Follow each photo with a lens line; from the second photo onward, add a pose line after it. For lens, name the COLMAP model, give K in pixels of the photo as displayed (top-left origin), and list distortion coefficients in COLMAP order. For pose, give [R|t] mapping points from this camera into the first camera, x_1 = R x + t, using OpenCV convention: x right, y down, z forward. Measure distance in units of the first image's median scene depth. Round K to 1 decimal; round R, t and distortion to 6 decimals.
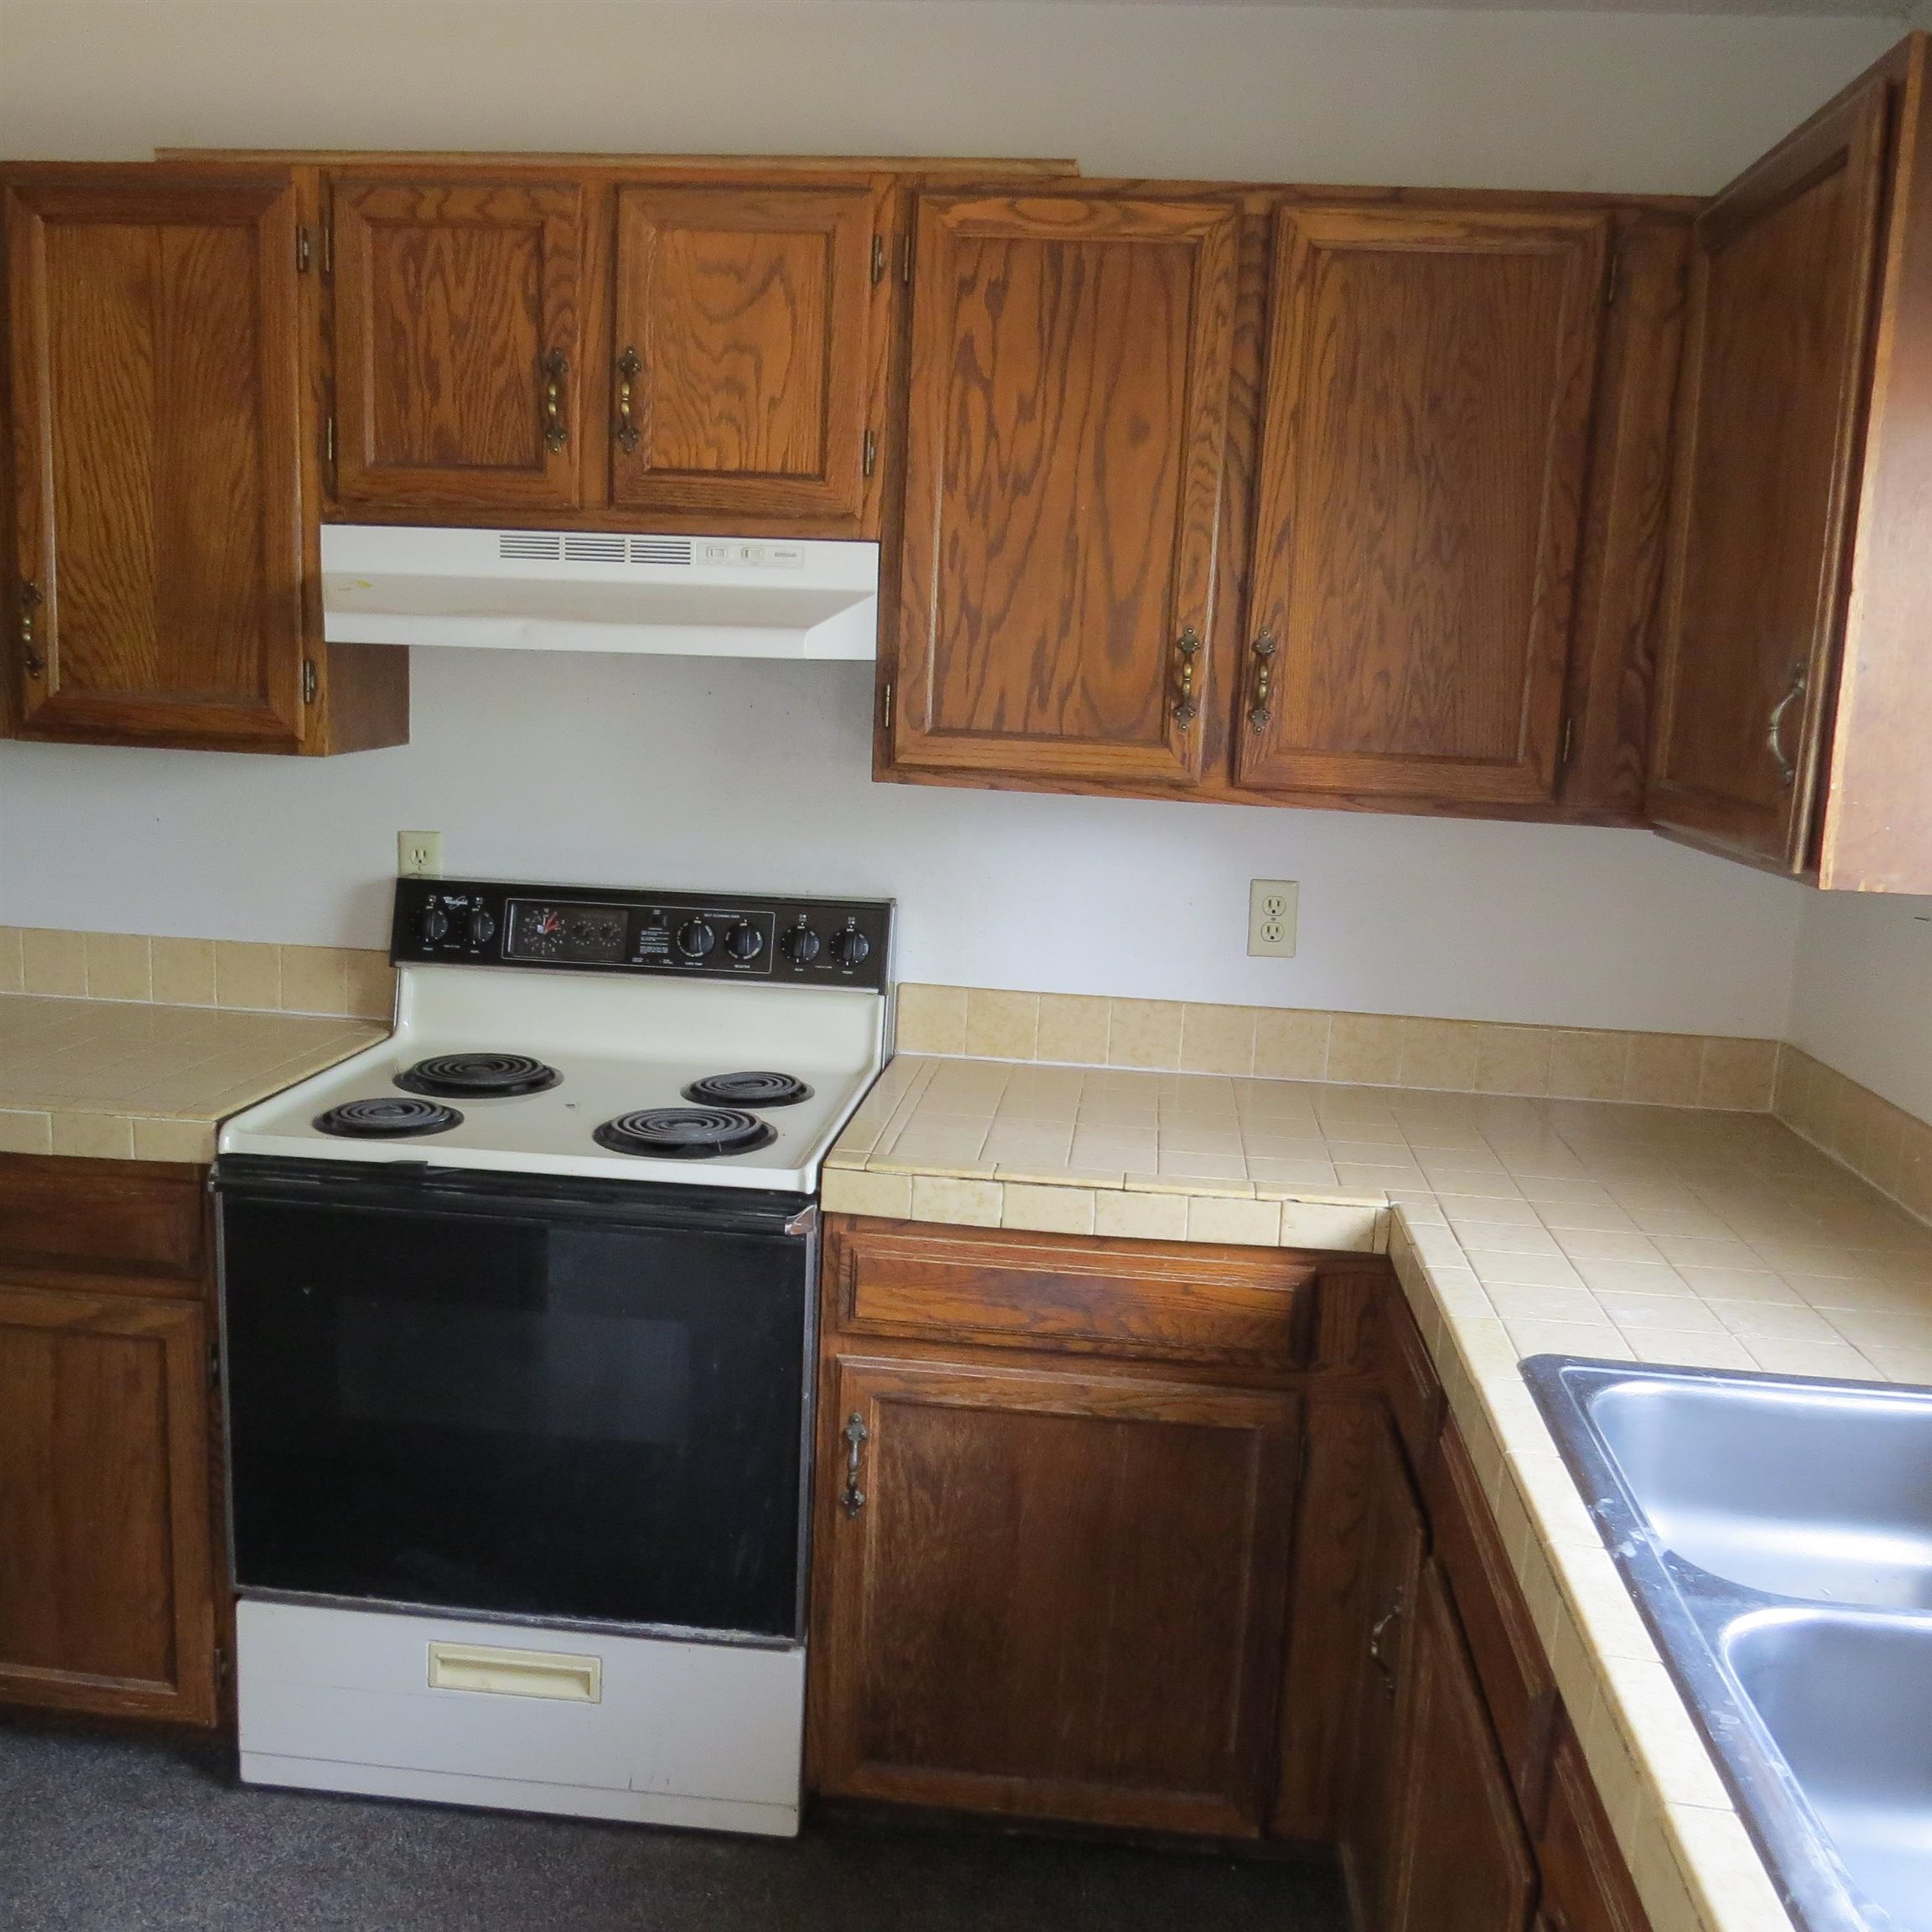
lens RADIAL K [[1836.5, 0, 967.2], [0, 1836.5, 958.5], [0, 0, 1]] dist [-0.027033, 0.008013]
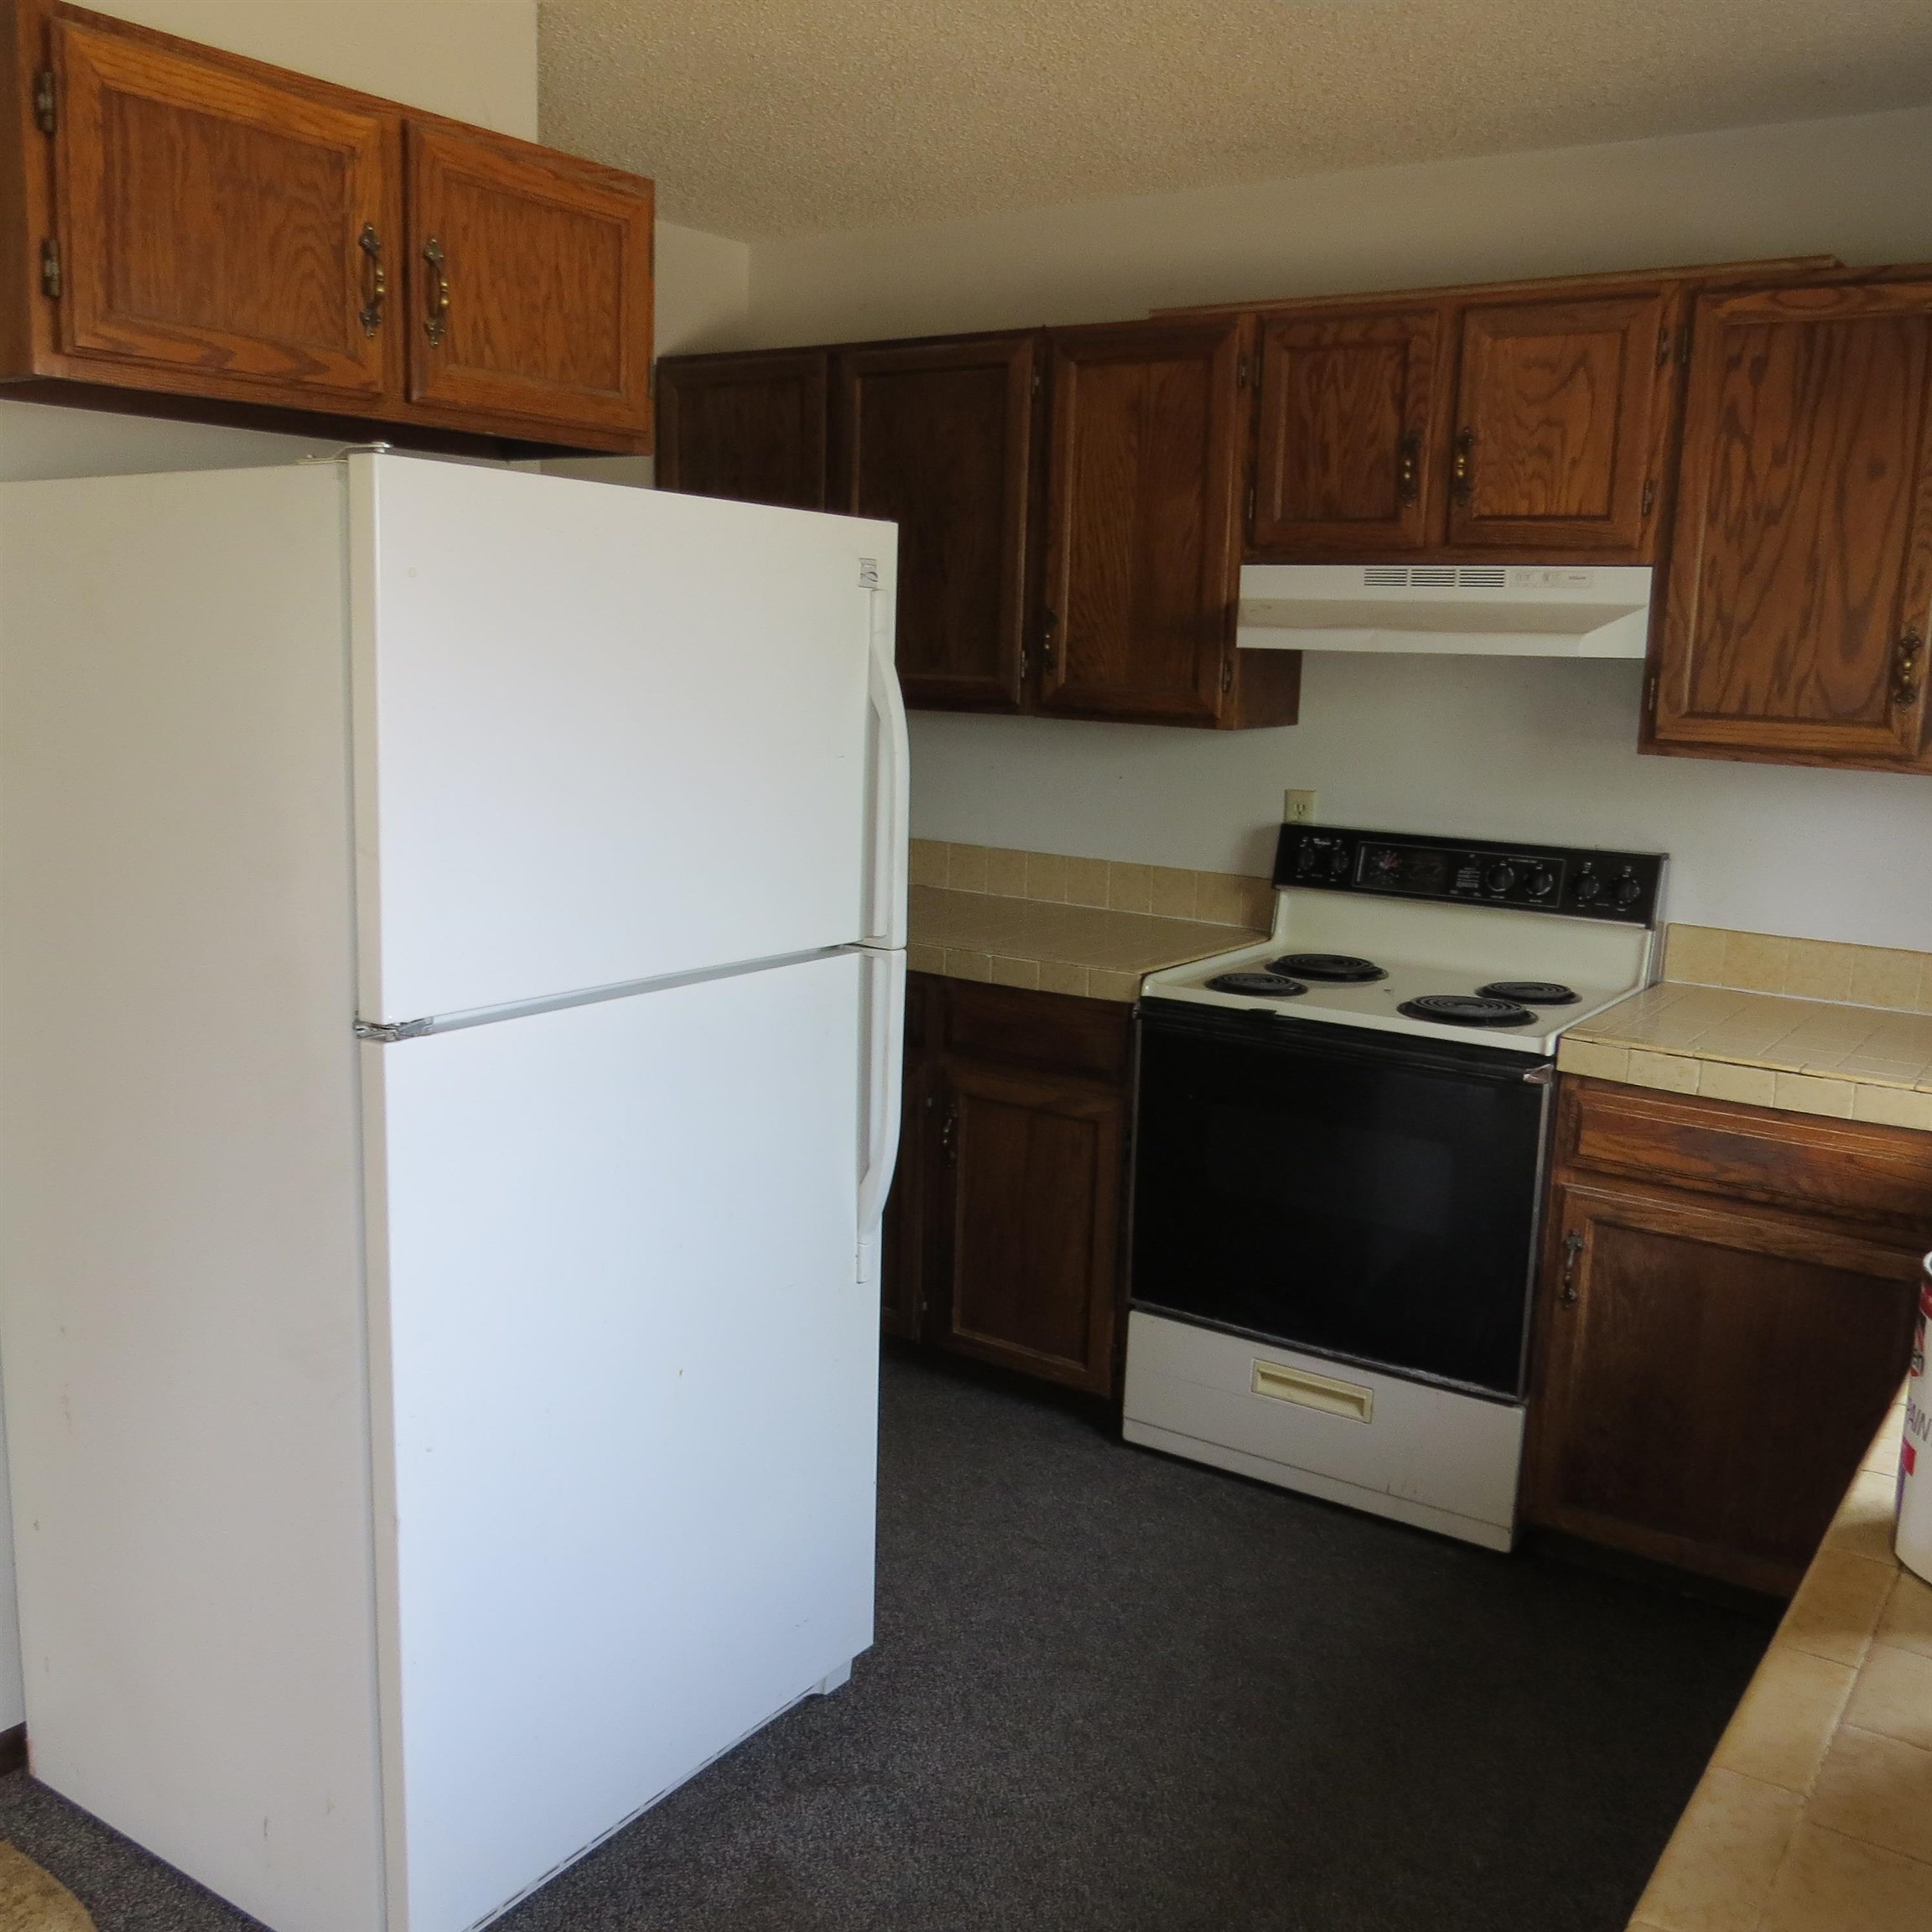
lens RADIAL K [[1836.5, 0, 967.2], [0, 1836.5, 958.5], [0, 0, 1]] dist [-0.027033, 0.008013]
pose [[0.876368, 0.067415, -0.476901, 0.161150], [-0.071679, 0.997385, 0.009272, 0.069598], [0.476279, 0.026059, 0.878908, -0.346952]]
